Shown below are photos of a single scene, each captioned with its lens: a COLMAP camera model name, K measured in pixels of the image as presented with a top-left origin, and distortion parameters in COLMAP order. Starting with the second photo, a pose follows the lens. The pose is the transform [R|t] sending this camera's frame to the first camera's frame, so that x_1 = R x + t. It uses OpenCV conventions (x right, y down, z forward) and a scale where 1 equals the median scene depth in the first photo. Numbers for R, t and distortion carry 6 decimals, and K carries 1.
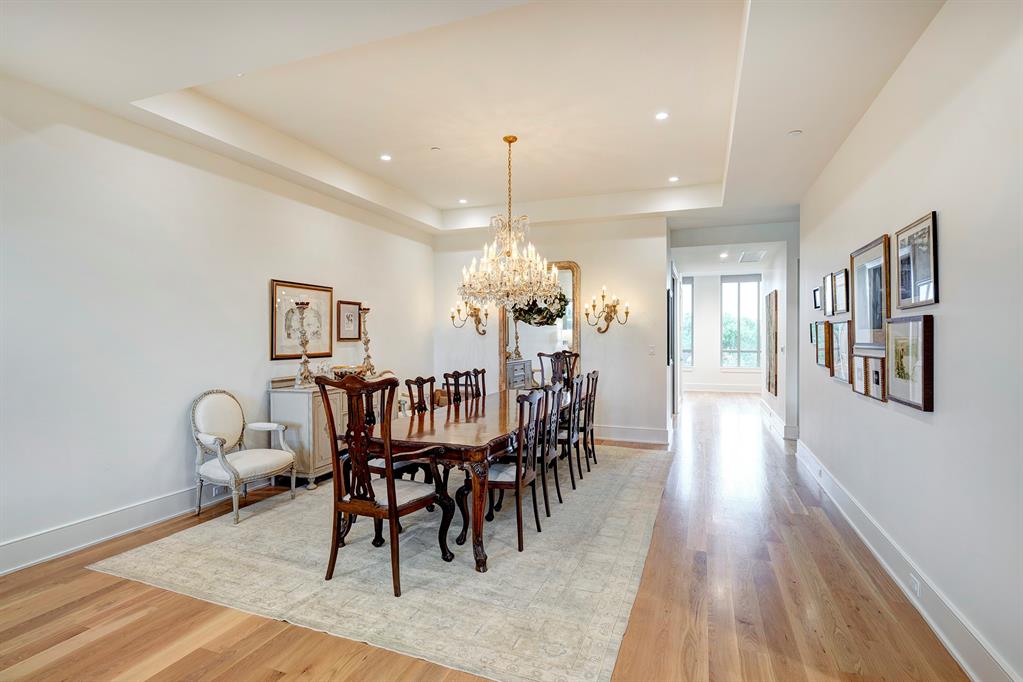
lens RADIAL K [[511.8, 0, 511.5], [0, 511.8, 341.0], [0, 0, 1]] dist [0.000874, 0.000040]
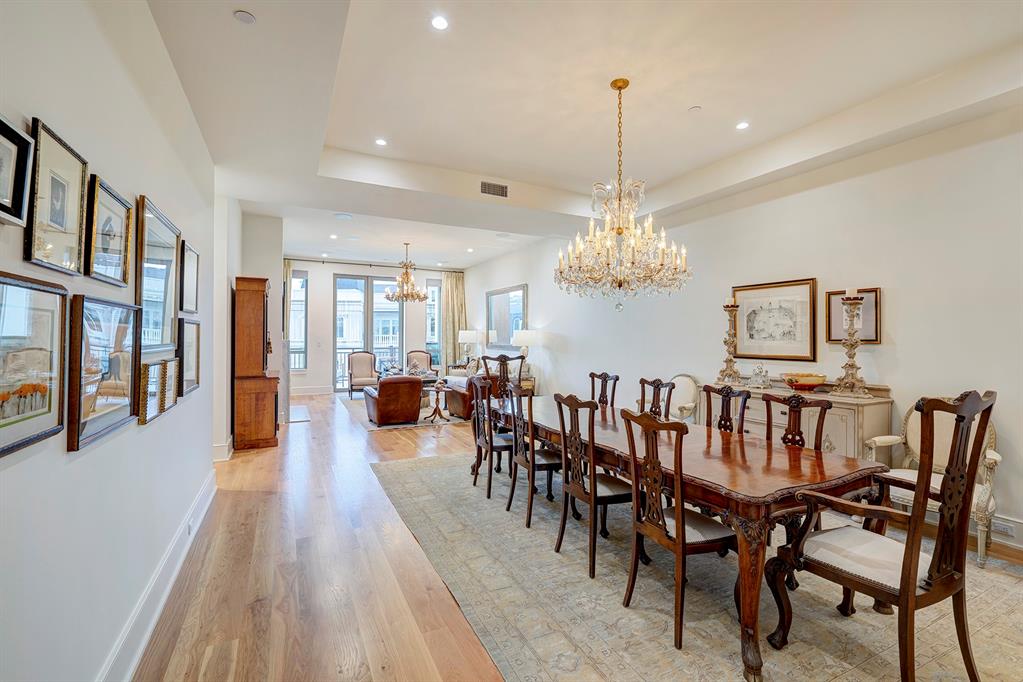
lens RADIAL K [[439.7, 0, 511.5], [0, 439.7, 341.0], [0, 0, 1]] dist [-0.000499, -0.000026]
pose [[-0.670664, 0.004559, -0.741747, 0.558400], [-0.008030, 0.999878, 0.013407, -0.009219], [0.741718, 0.014948, -0.670545, 1.229425]]
